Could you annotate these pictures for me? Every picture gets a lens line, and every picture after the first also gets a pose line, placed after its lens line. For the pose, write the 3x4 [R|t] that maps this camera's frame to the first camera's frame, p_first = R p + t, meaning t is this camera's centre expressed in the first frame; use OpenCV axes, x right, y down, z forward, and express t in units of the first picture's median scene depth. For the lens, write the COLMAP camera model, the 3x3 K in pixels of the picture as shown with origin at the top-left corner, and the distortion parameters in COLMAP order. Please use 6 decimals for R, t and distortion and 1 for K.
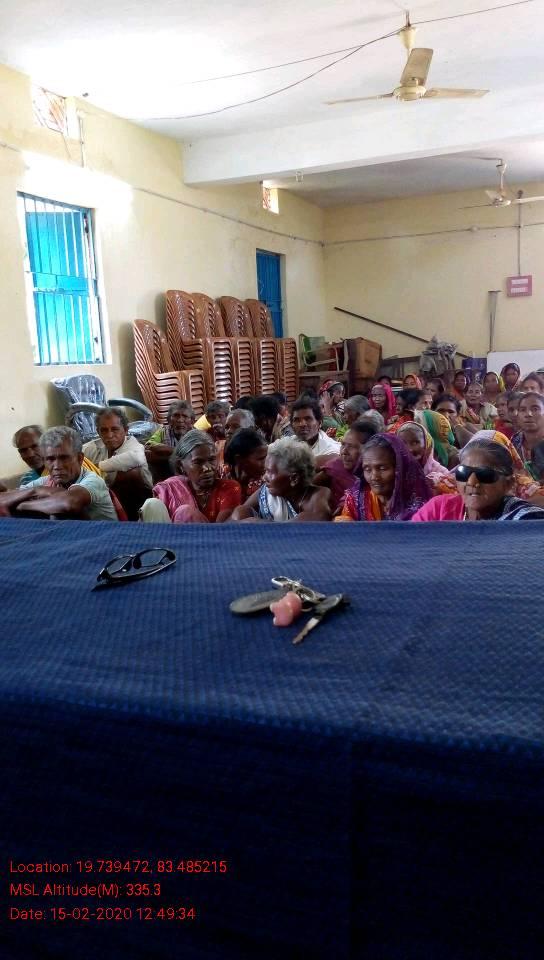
lens RADIAL K [[753.7, 0, 272.0], [0, 753.7, 480.0], [0, 0, 1]] dist [0.066297, -0.064914]
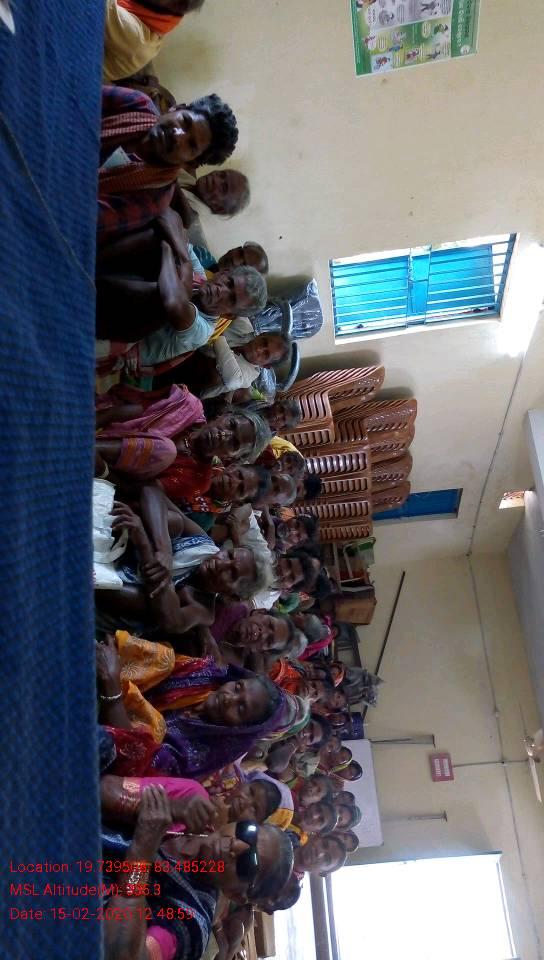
lens RADIAL K [[753.7, 0, 272.0], [0, 753.7, 480.0], [0, 0, 1]] dist [0.066297, -0.064914]
pose [[0.064643, 0.997427, -0.030982, -0.024814], [-0.995650, 0.062378, -0.069214, -0.003656], [-0.067104, 0.035321, 0.997121, 0.099576]]
